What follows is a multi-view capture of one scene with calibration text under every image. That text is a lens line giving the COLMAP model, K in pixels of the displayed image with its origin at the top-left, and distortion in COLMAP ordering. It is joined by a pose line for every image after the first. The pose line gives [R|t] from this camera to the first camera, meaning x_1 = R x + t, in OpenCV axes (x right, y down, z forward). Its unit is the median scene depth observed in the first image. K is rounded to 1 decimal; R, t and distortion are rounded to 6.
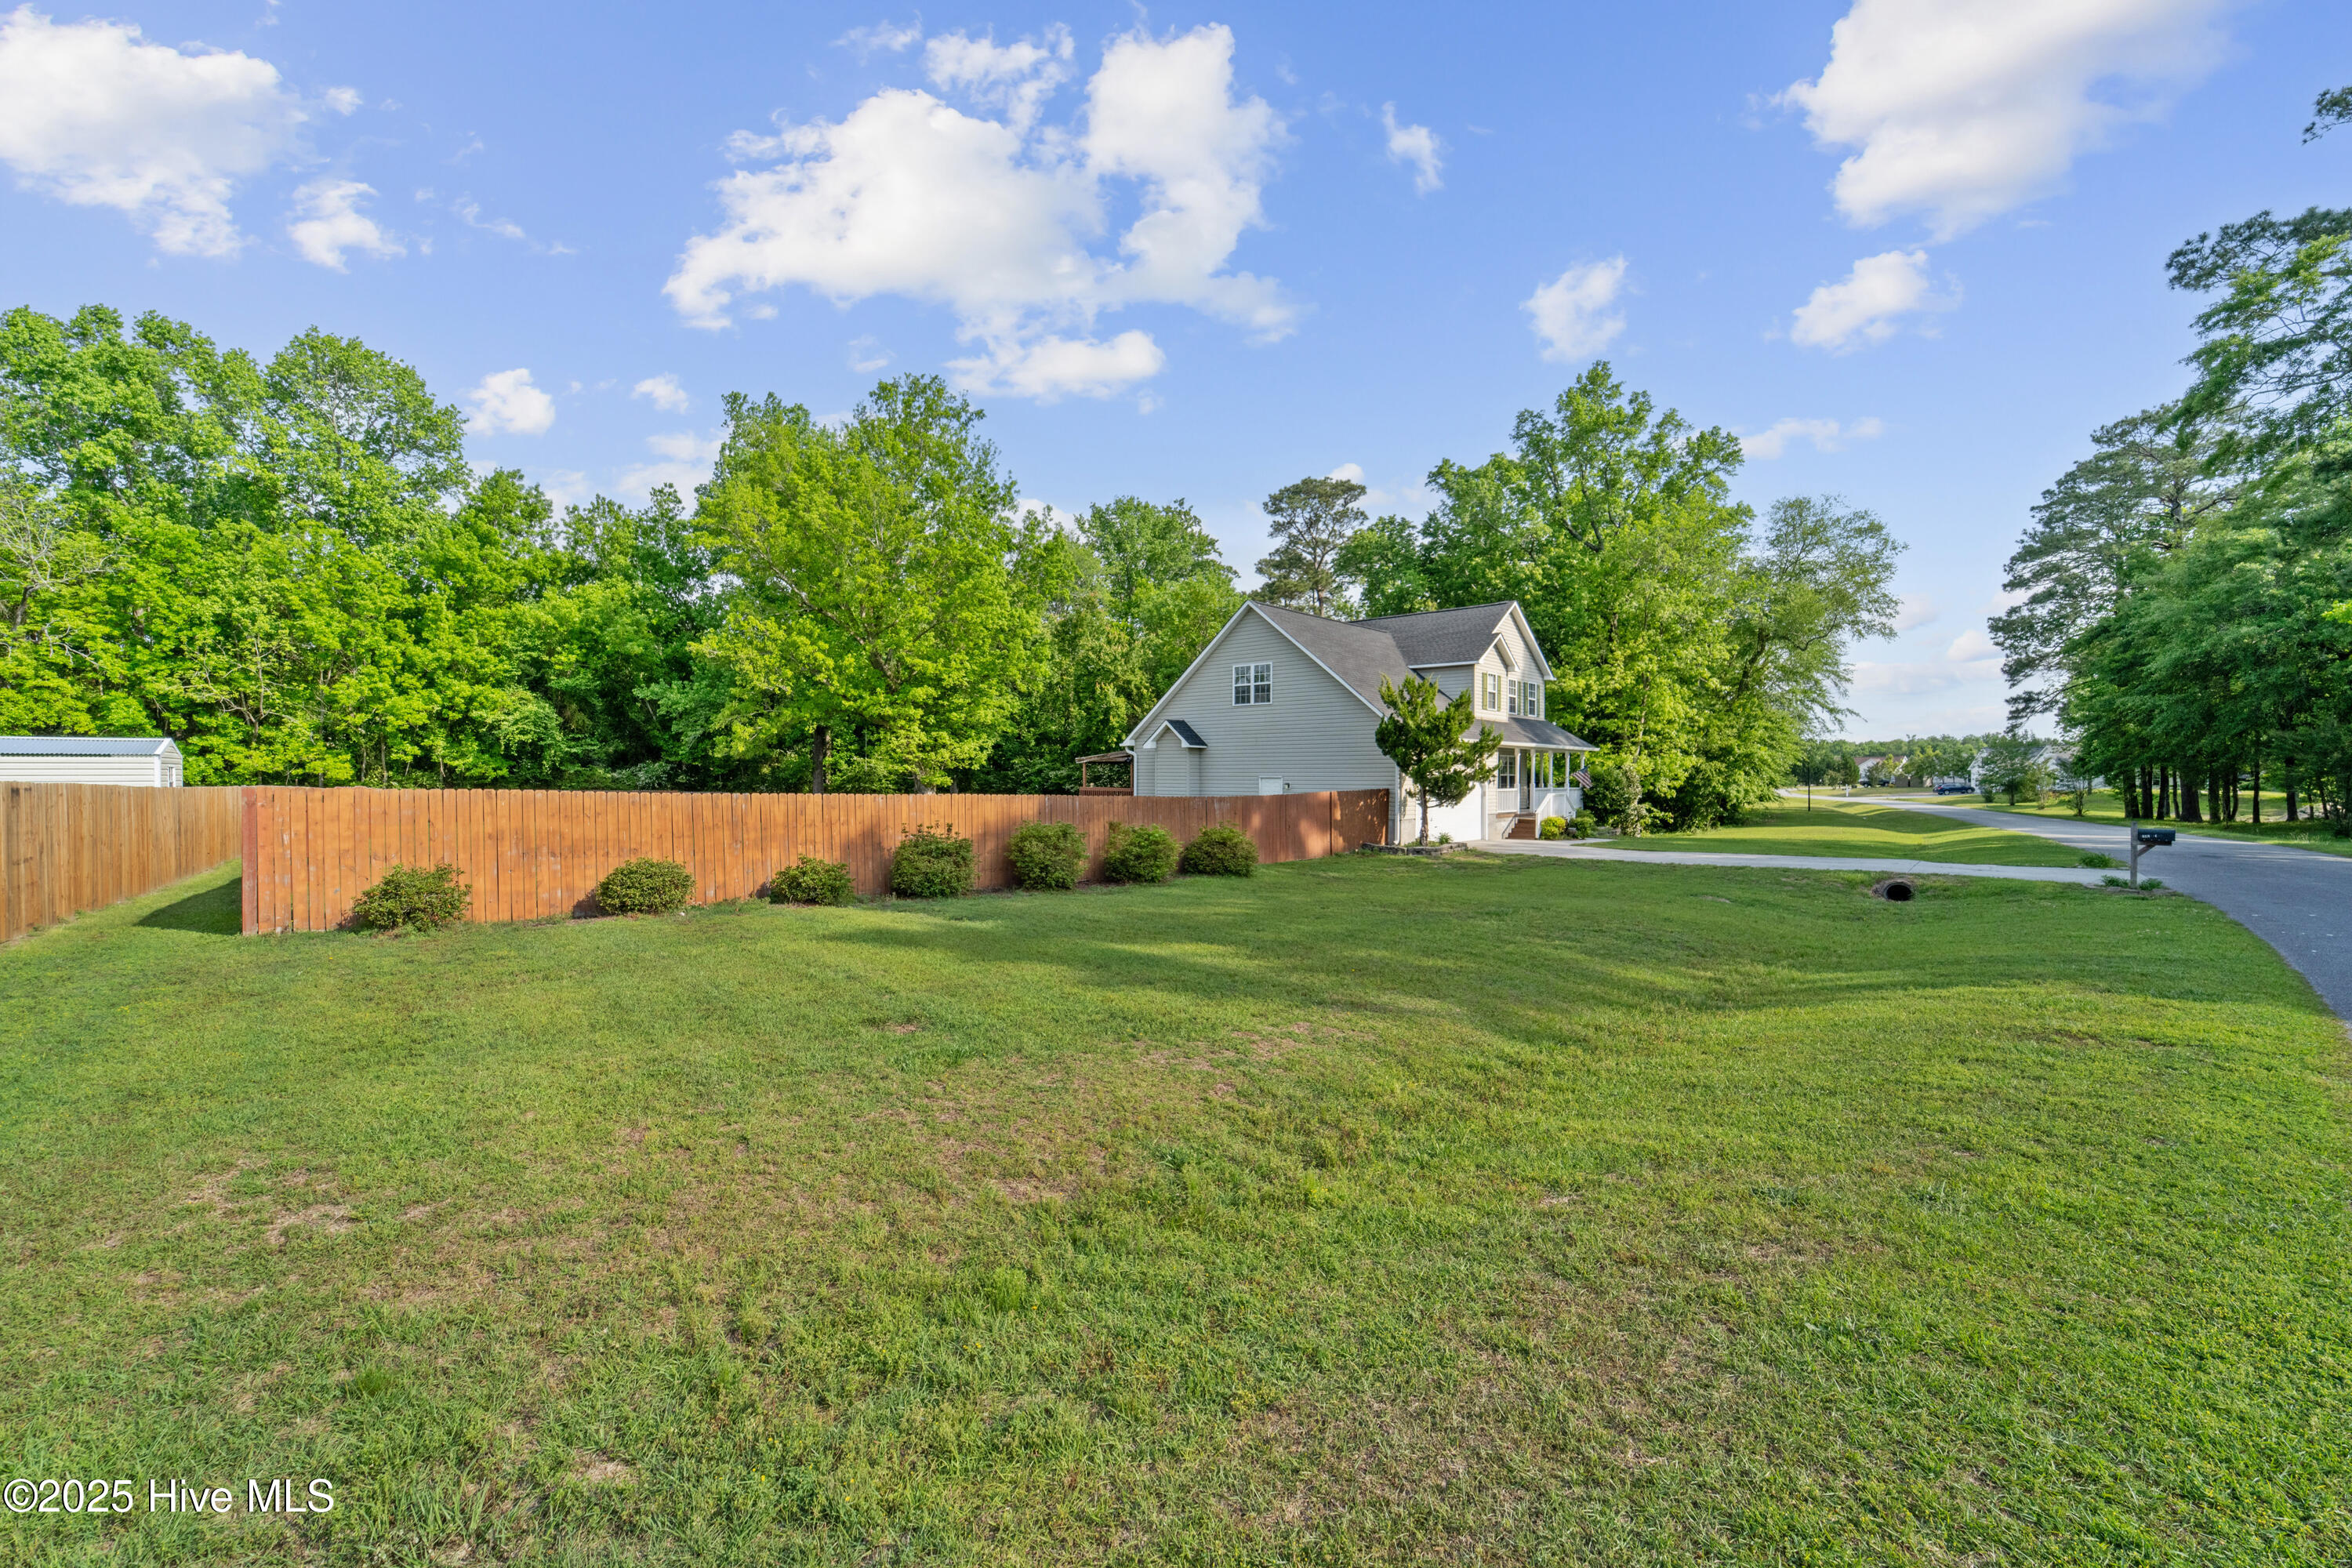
lens RADIAL K [[954.5, 0, 1173.3], [0, 954.5, 757.3], [0, 0, 1]] dist [-0.000438, -0.000550]
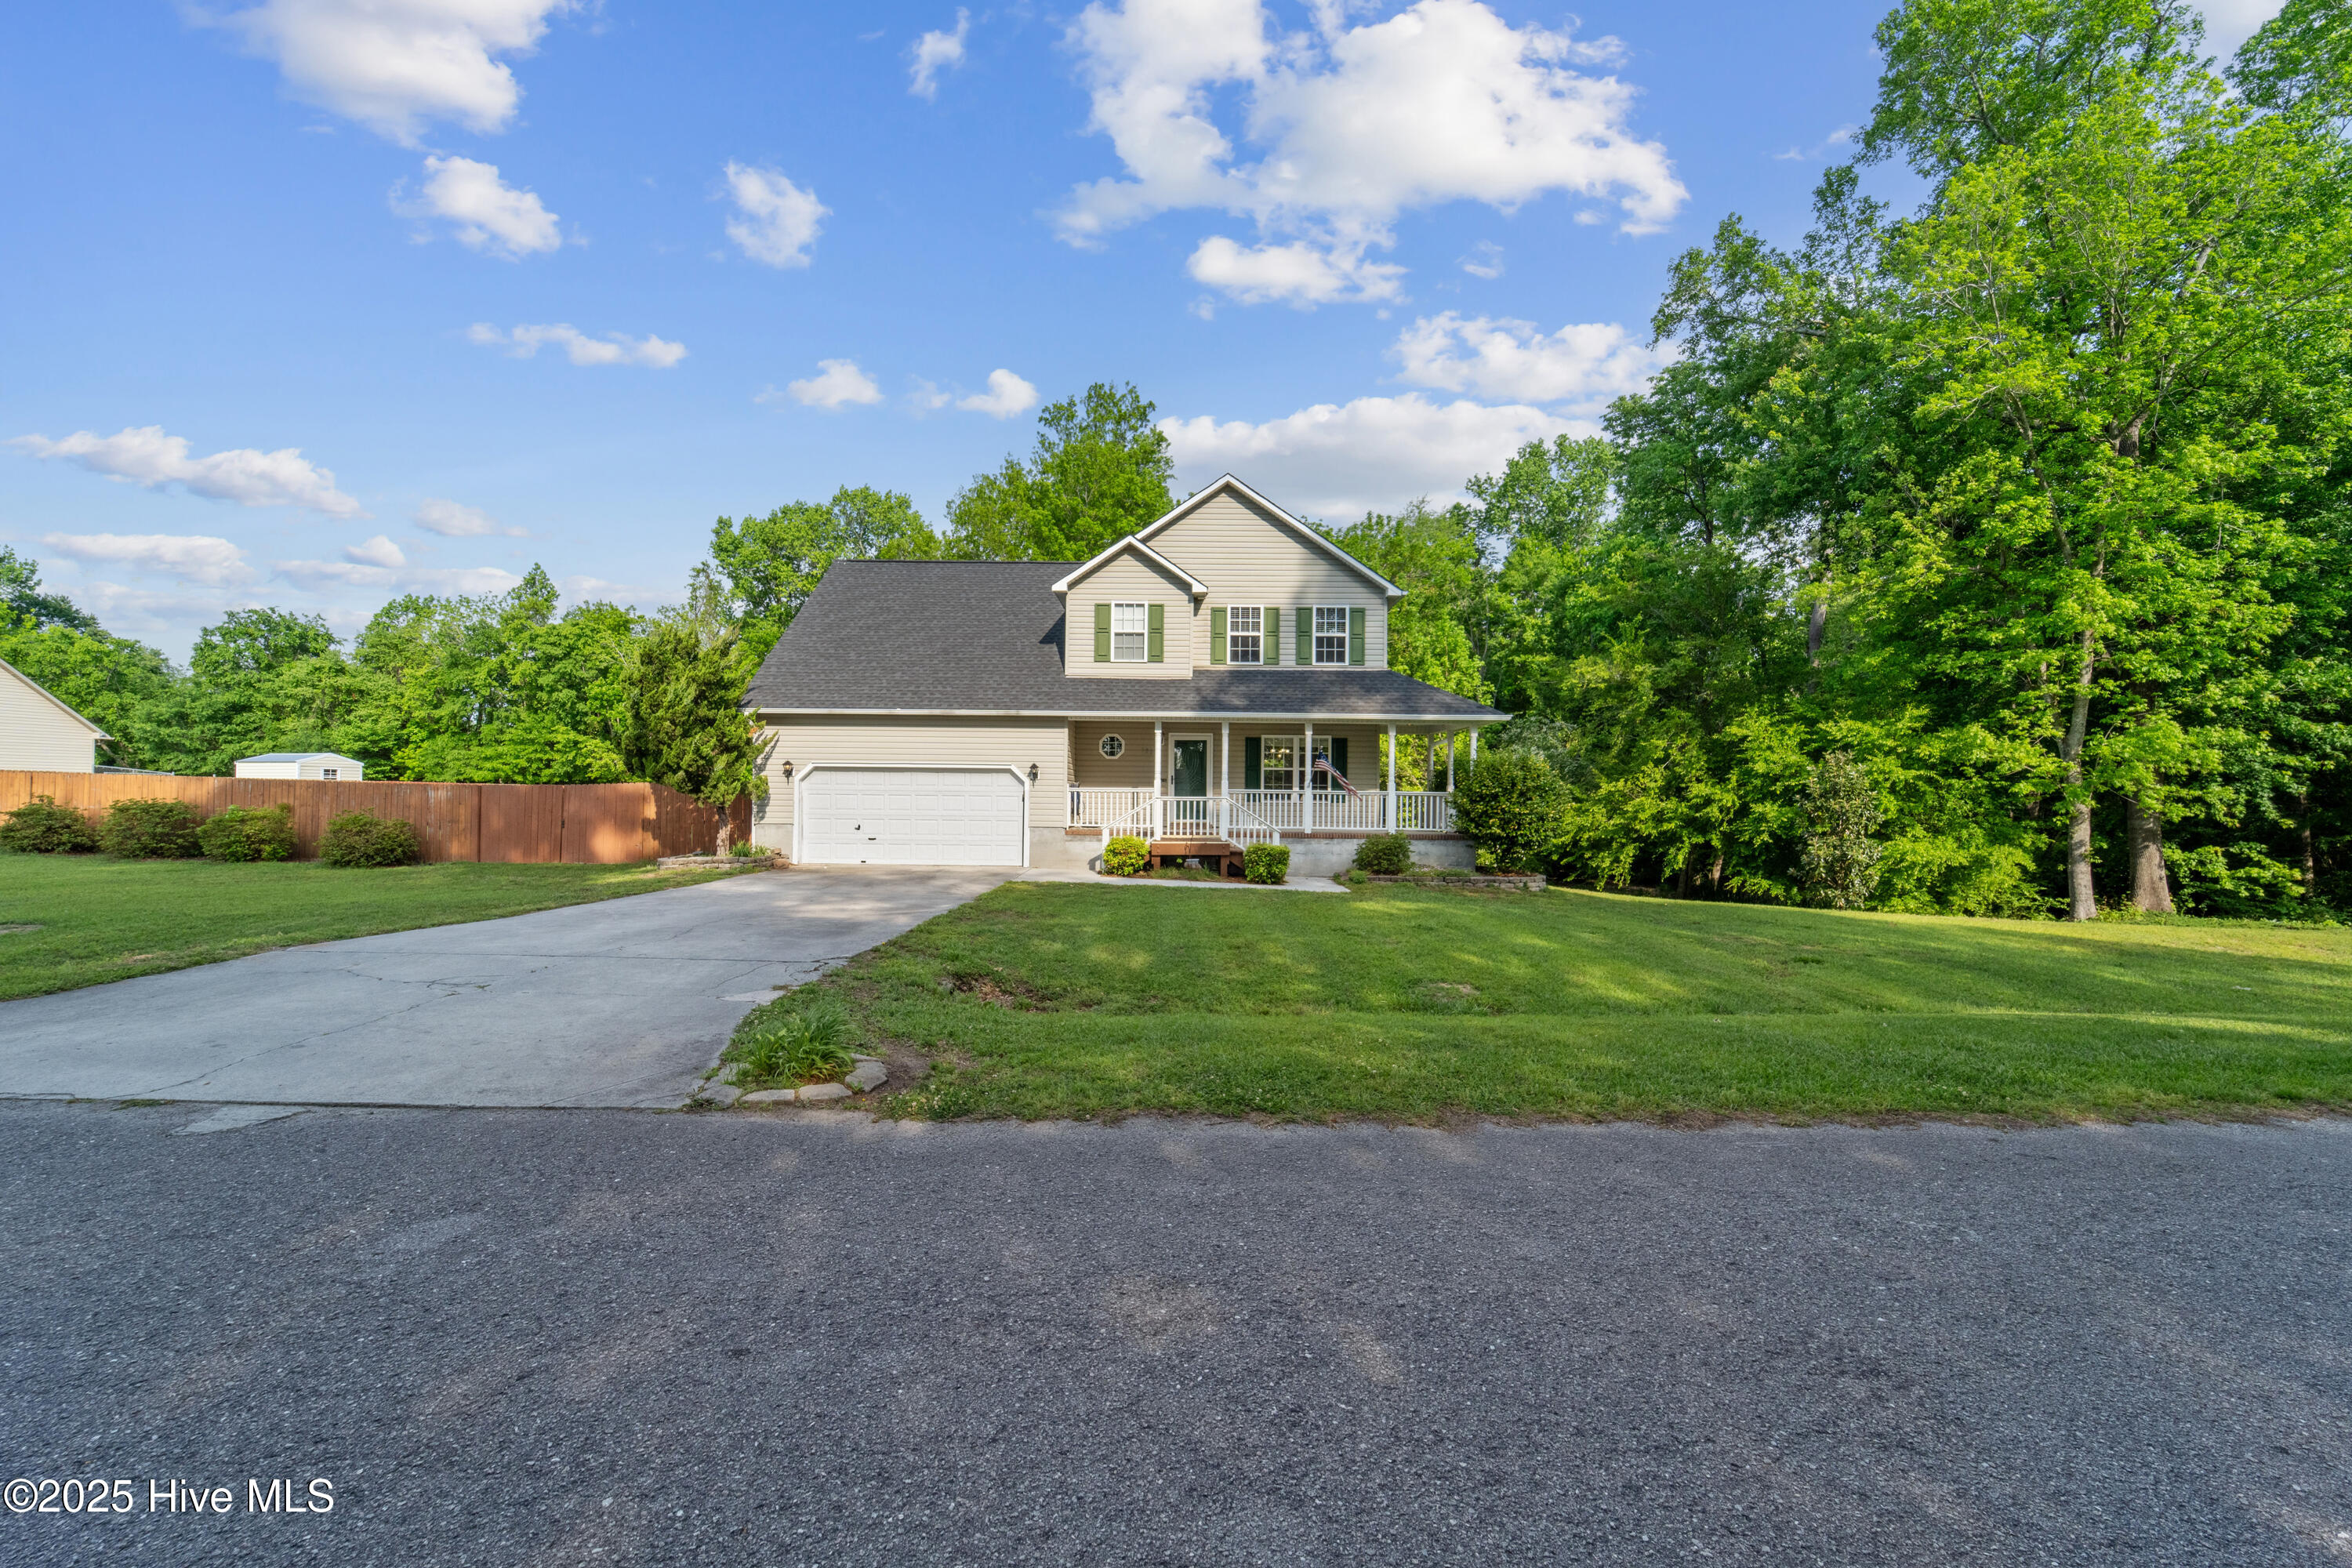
lens RADIAL K [[954.5, 0, 1173.3], [0, 954.5, 757.3], [0, 0, 1]] dist [-0.000438, -0.000550]
pose [[0.659647, -0.026361, -0.751113, 0.501823], [0.007009, 0.999557, -0.028925, 0.019039], [0.751543, 0.013816, 0.659540, 0.378742]]
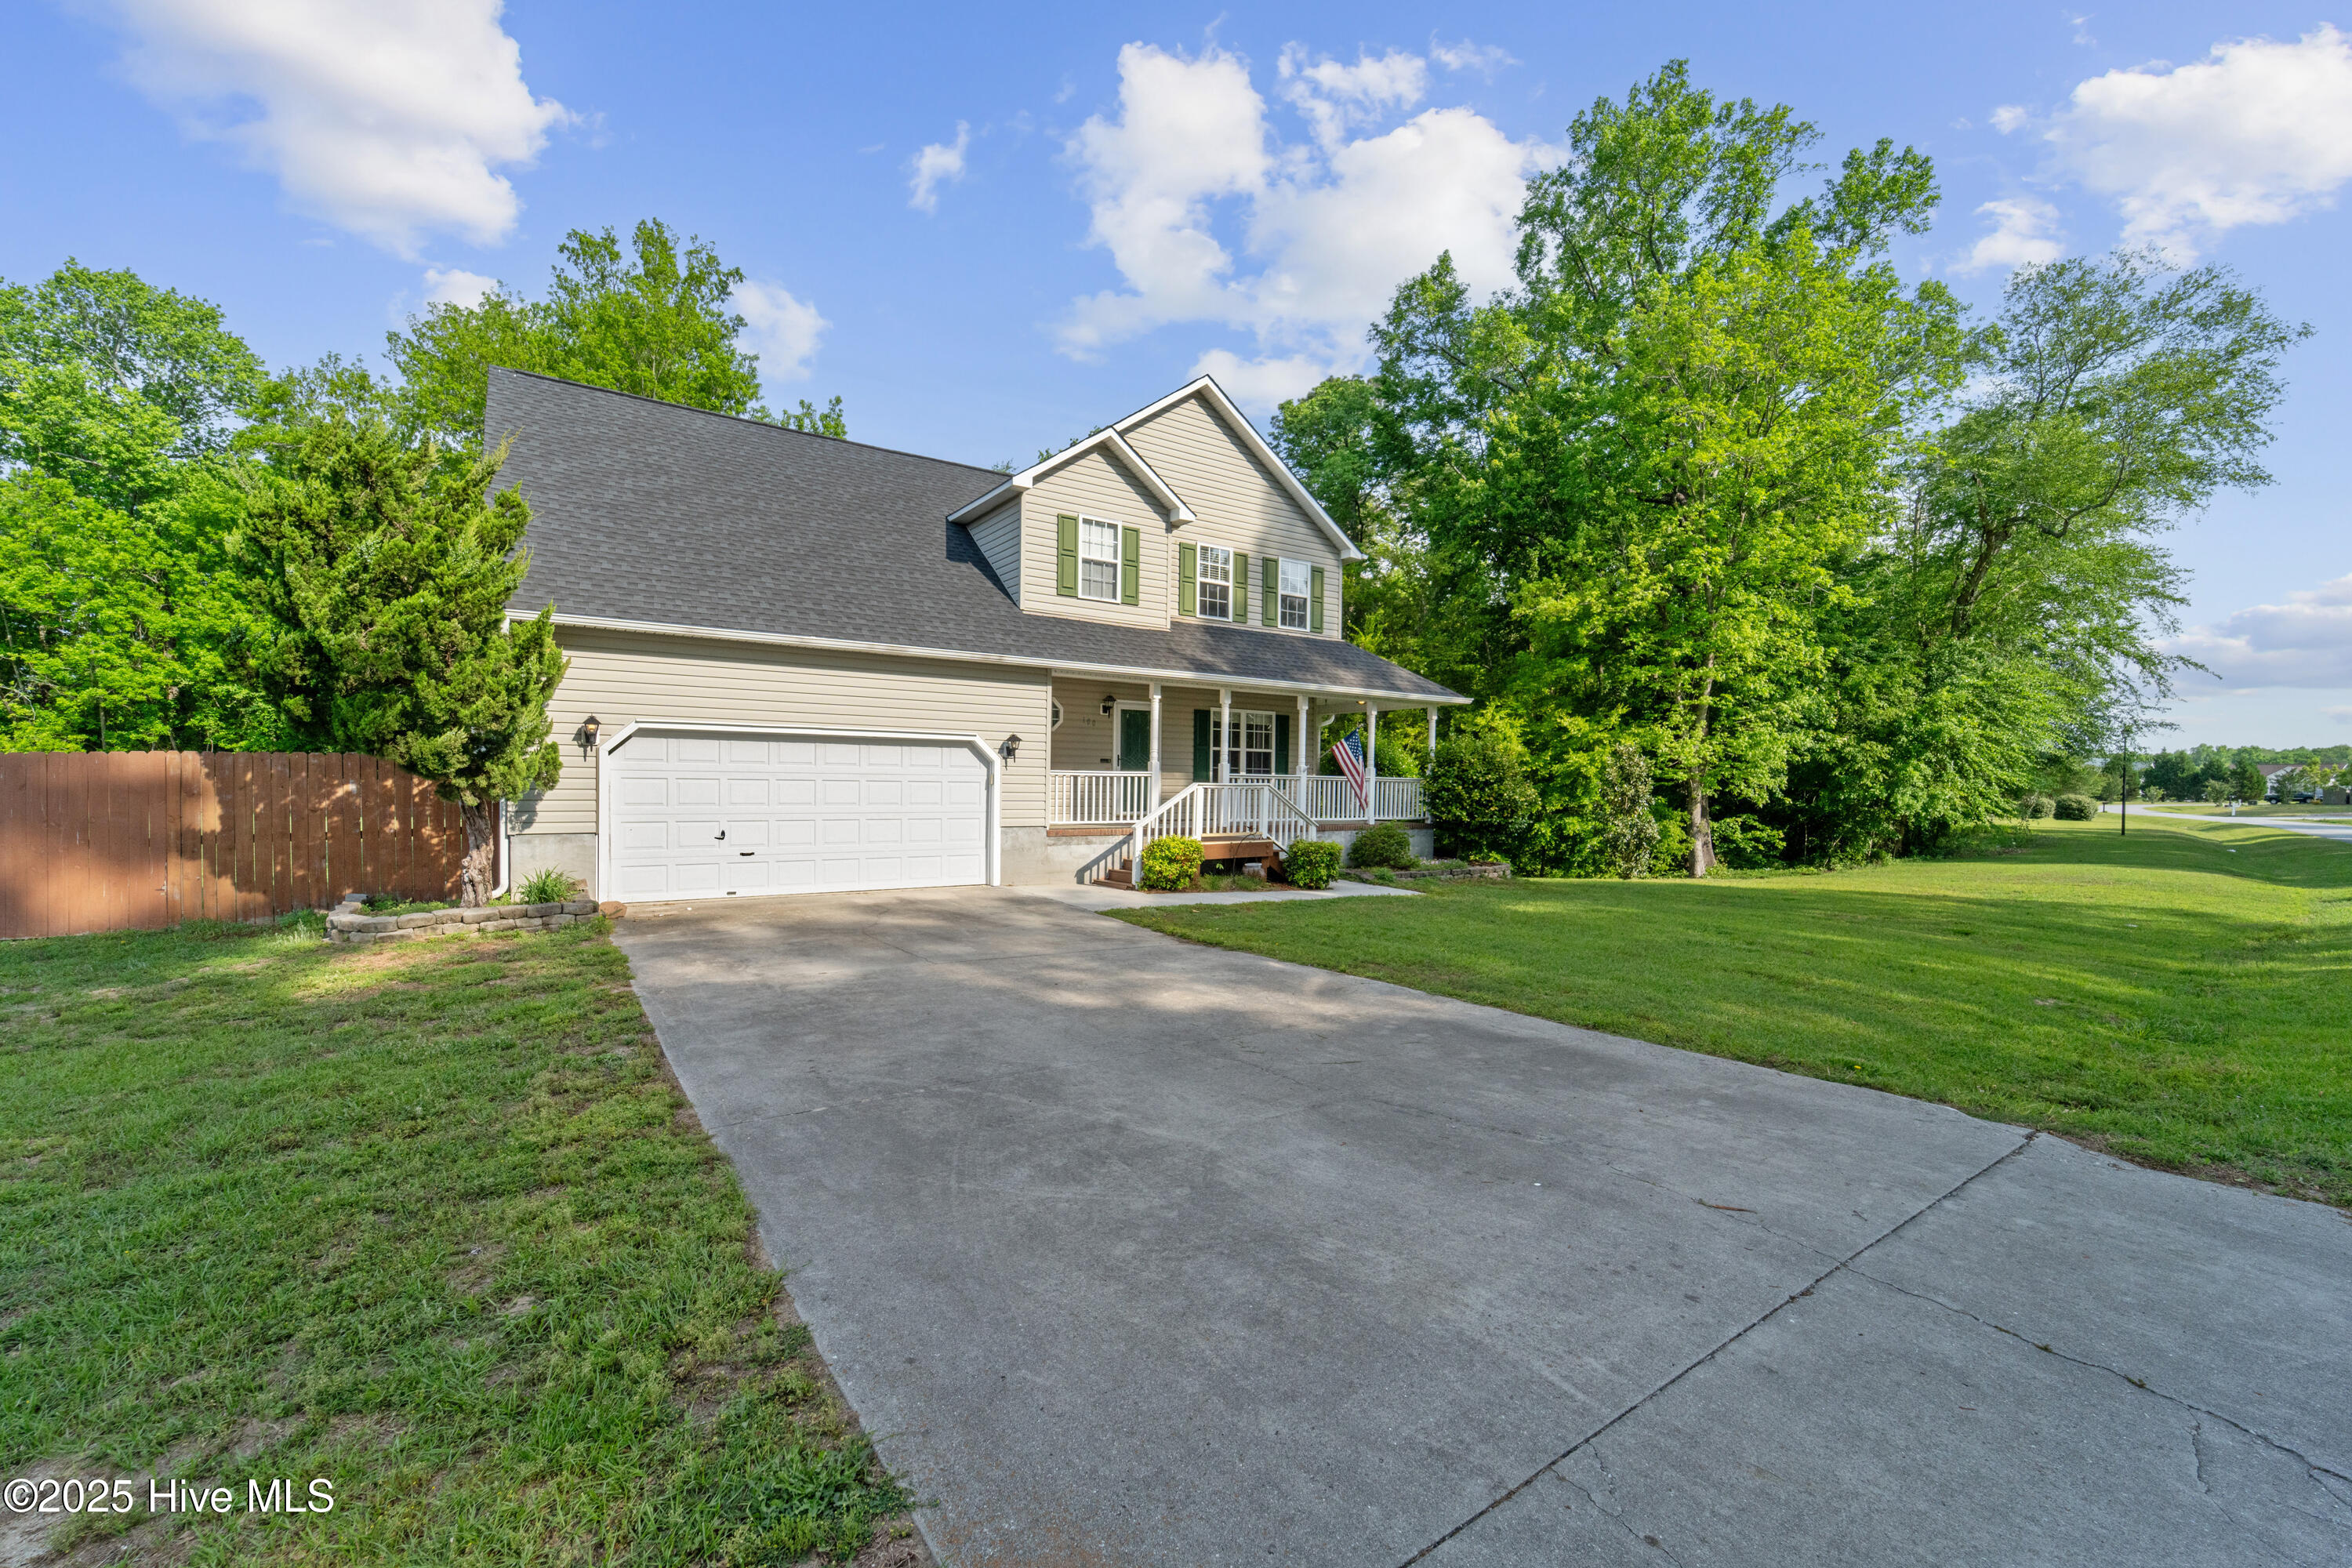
lens RADIAL K [[945.5, 0, 1176.0], [0, 945.5, 784.0], [0, 0, 1]] dist [-0.001514, -0.000250]
pose [[0.971069, 0.009697, -0.238602, 0.294673], [-0.004836, 0.999769, 0.020949, 0.018103], [0.238750, -0.019189, 0.970891, 0.349283]]
